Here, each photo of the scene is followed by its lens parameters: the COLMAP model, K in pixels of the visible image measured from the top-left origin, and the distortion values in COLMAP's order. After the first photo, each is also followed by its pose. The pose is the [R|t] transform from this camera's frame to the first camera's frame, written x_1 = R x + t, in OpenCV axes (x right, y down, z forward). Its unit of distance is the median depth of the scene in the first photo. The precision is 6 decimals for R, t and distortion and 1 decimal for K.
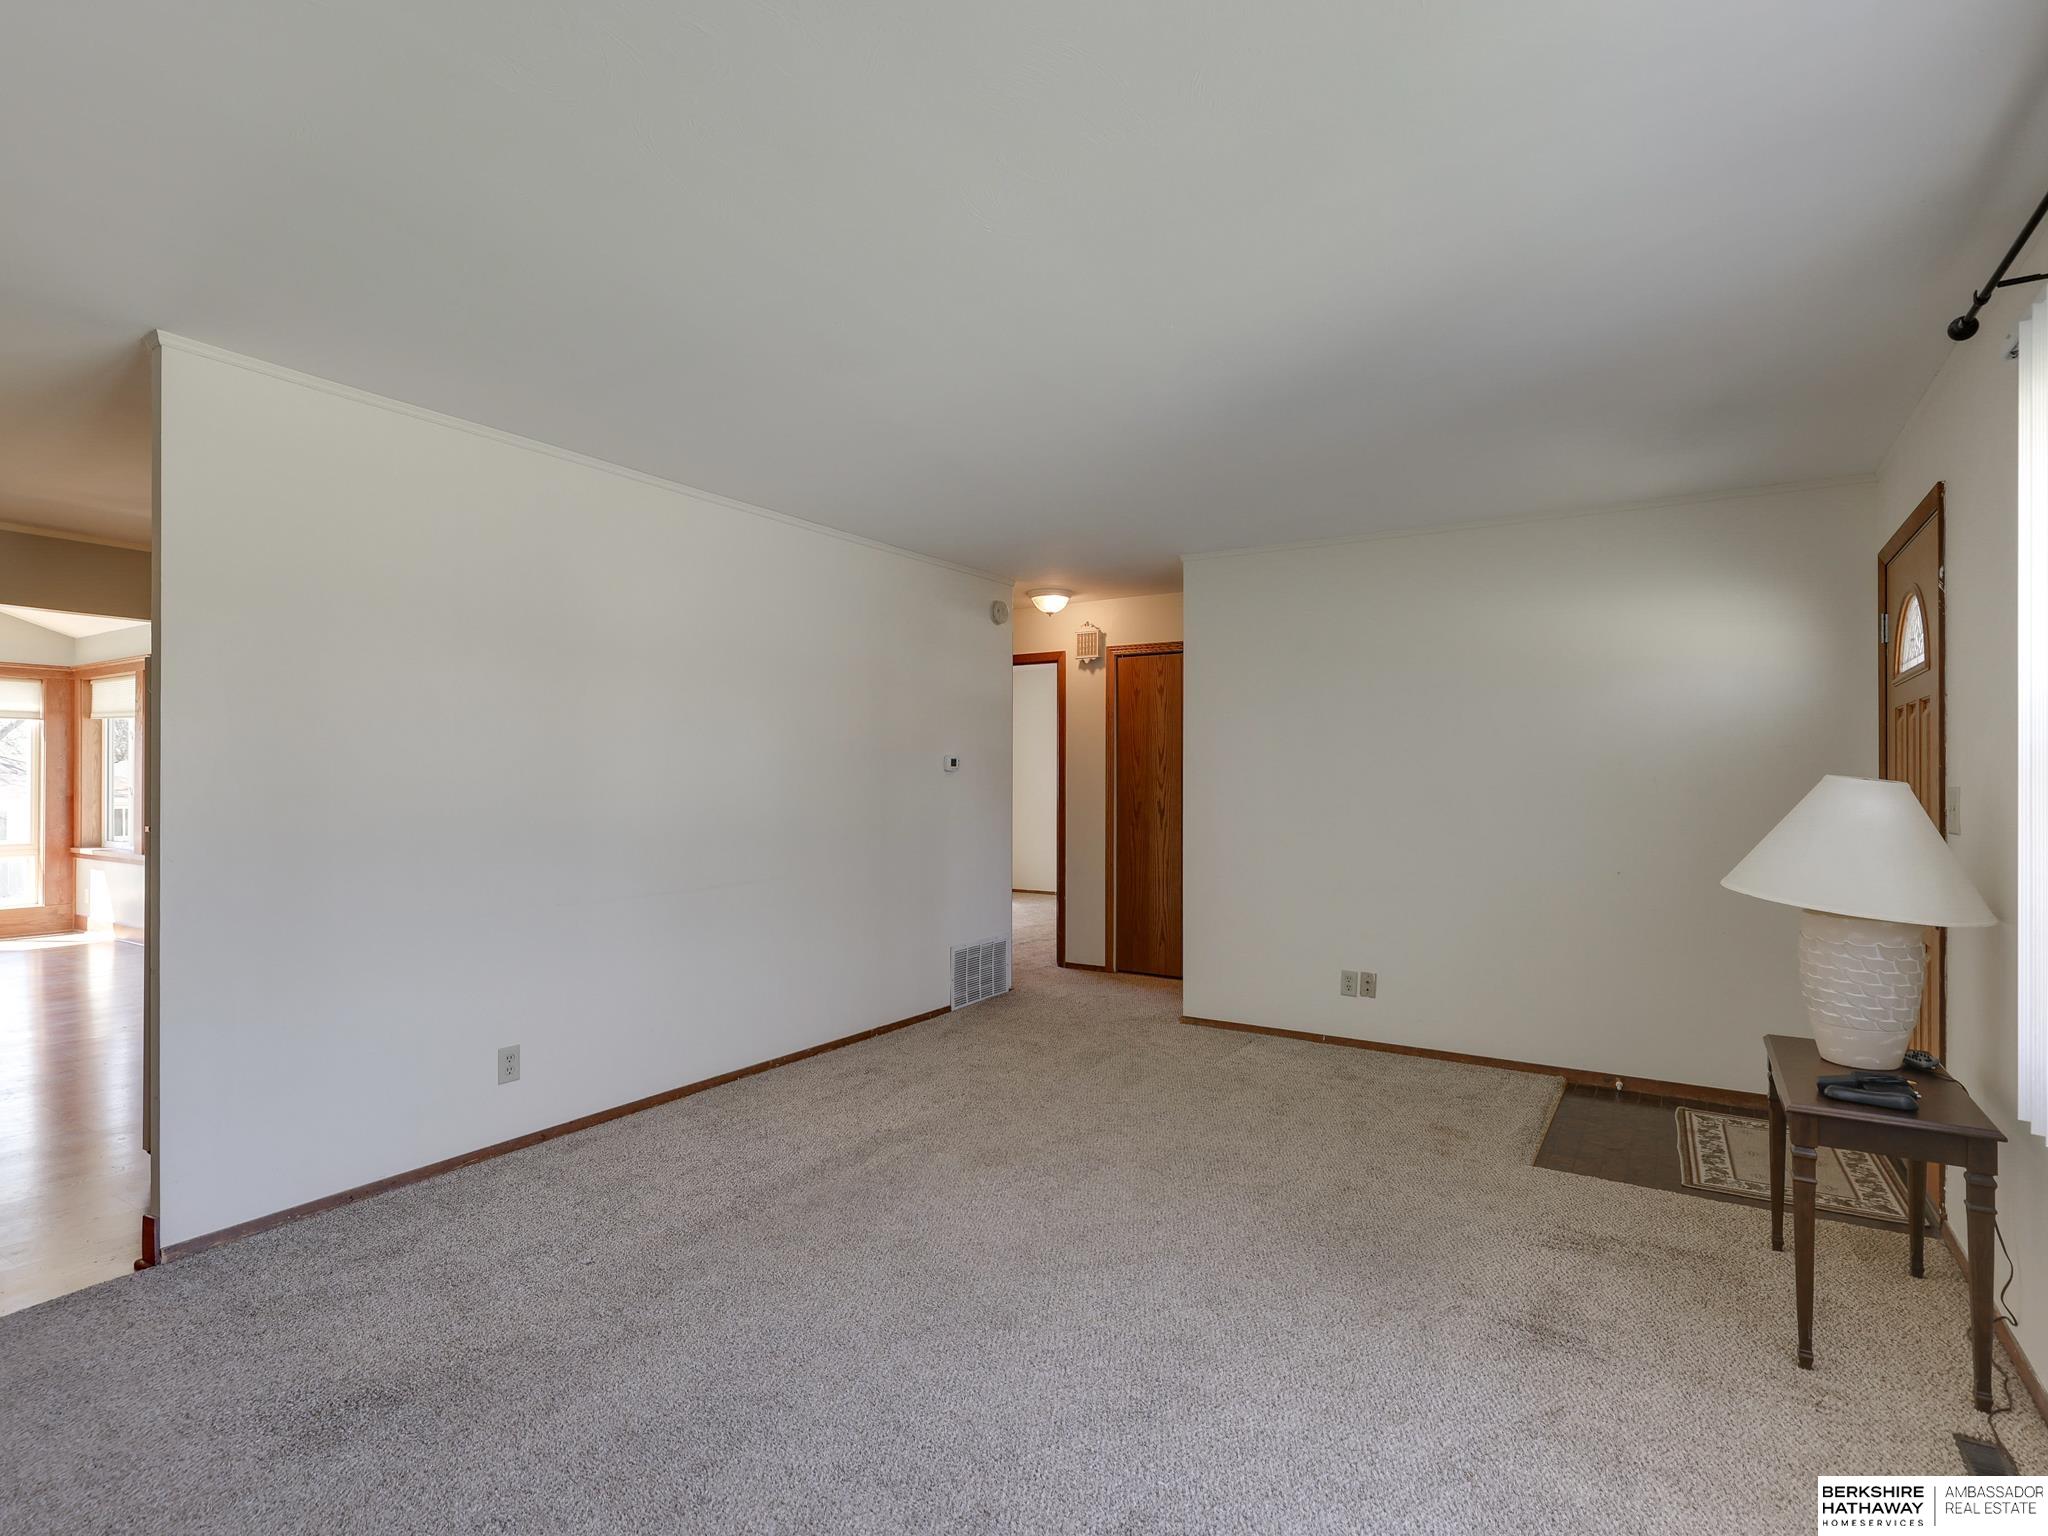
lens RADIAL K [[1033.5, 0, 1024.0], [0, 1033.5, 768.0], [0, 0, 1]] dist [-0.003906, -0.000850]
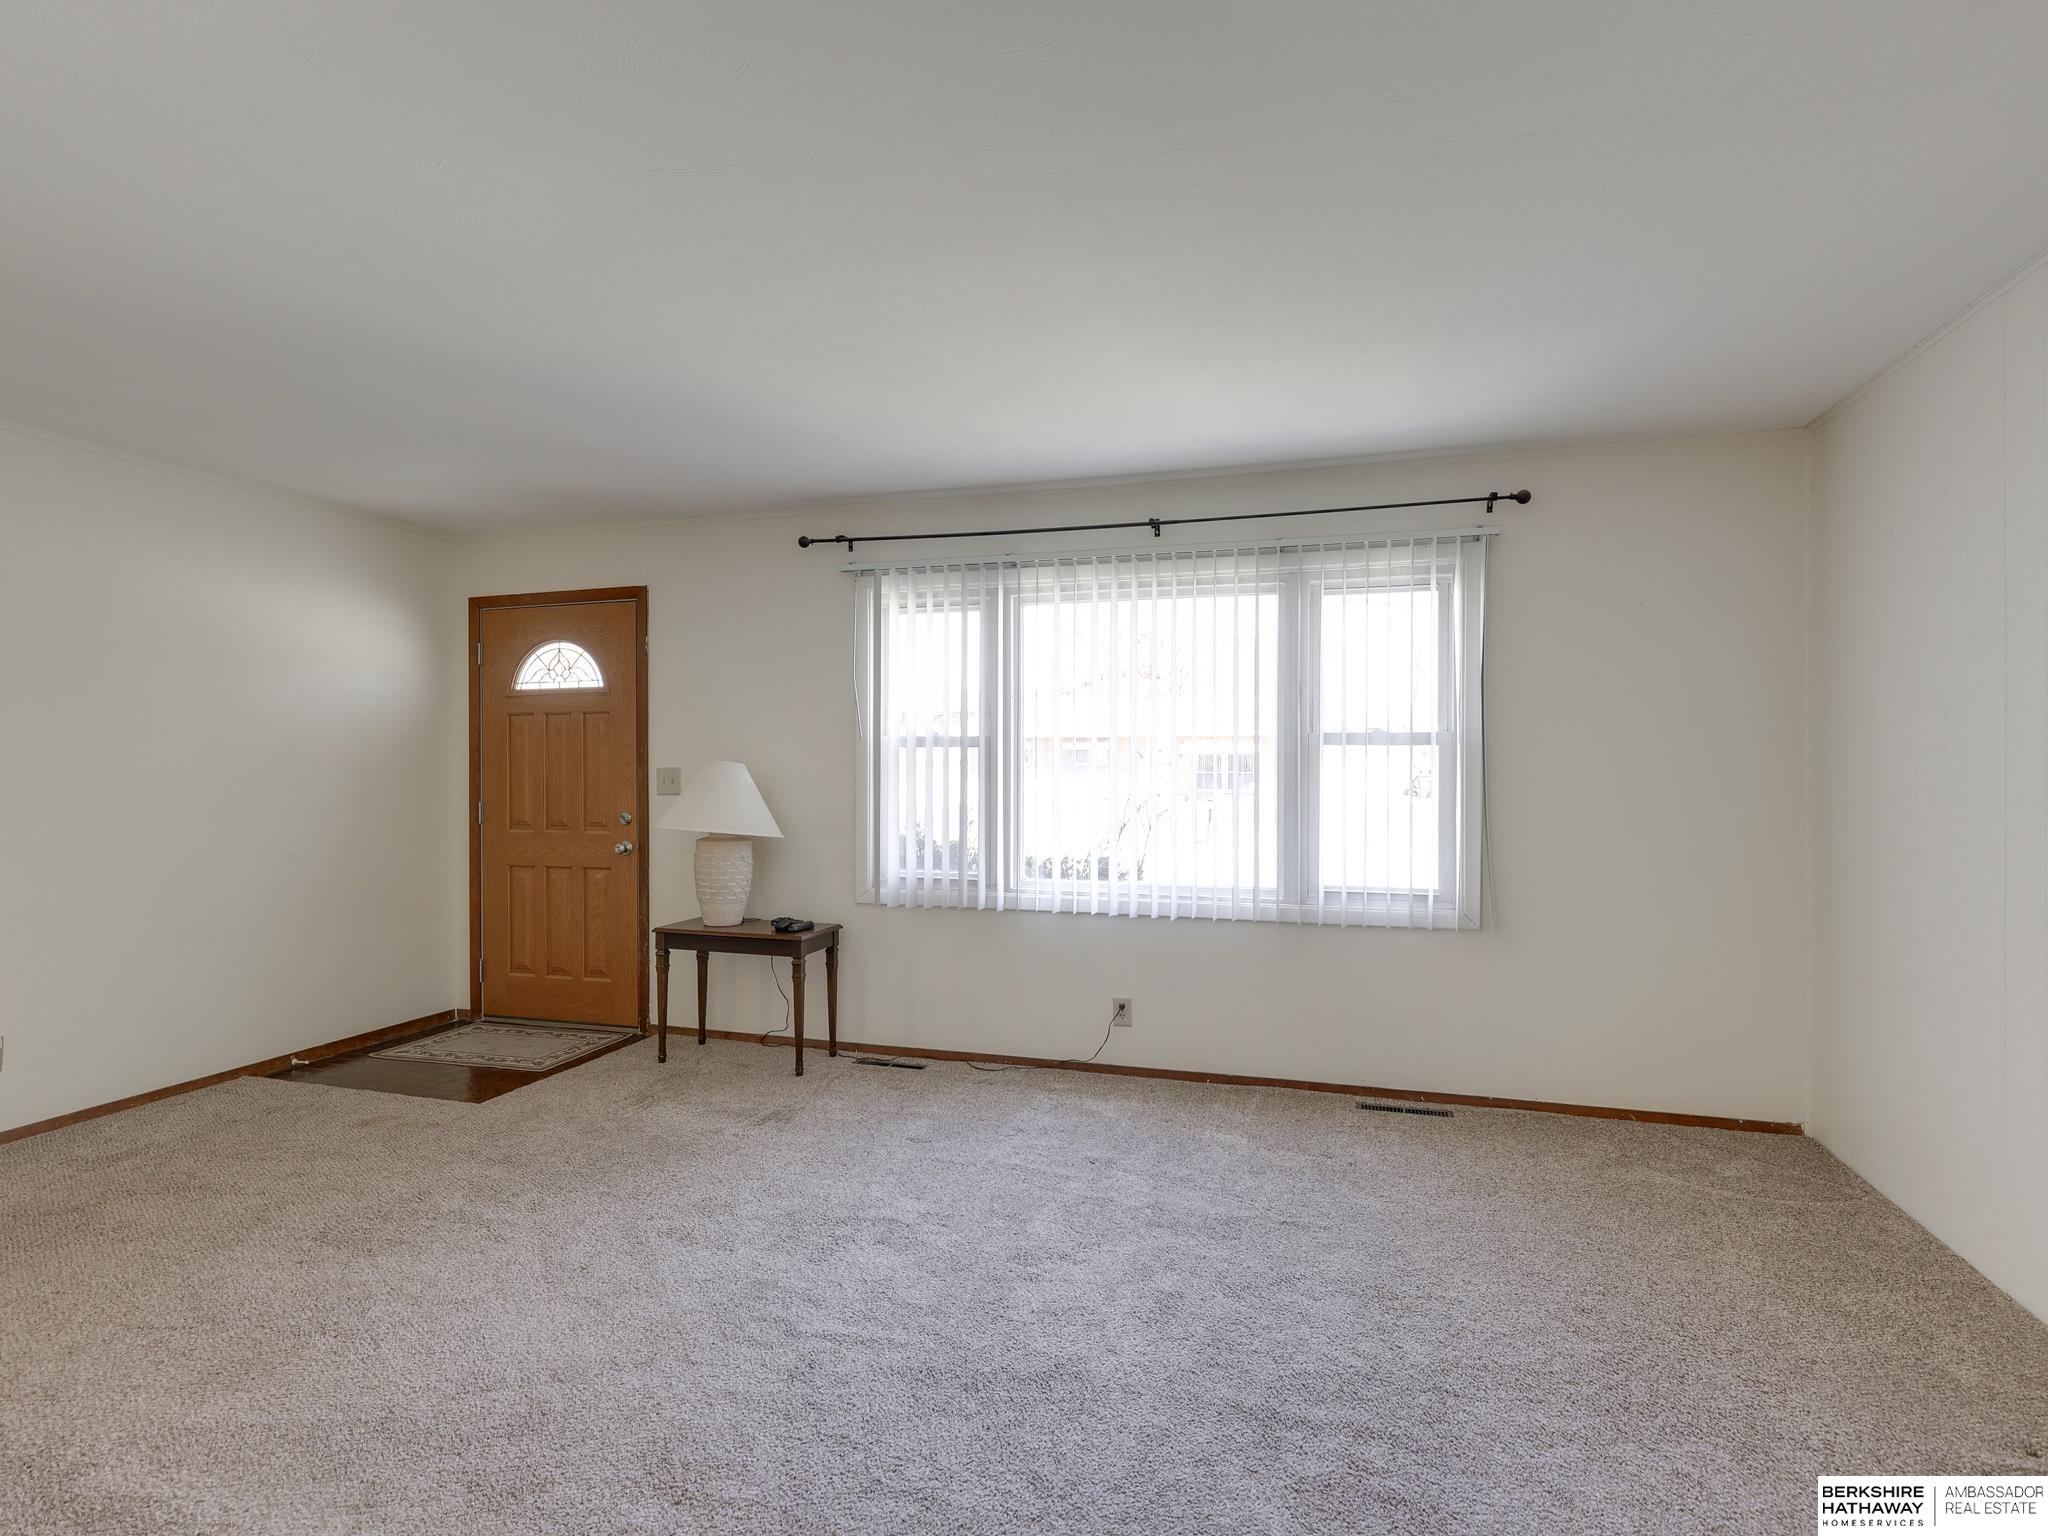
lens RADIAL K [[1033.5, 0, 1024.0], [0, 1033.5, 768.0], [0, 0, 1]] dist [-0.003906, -0.000850]
pose [[-0.253257, -0.008188, 0.967364, -0.698513], [-0.006424, 0.999956, 0.006782, 0.001906], [-0.967378, -0.004497, -0.253299, 0.646682]]
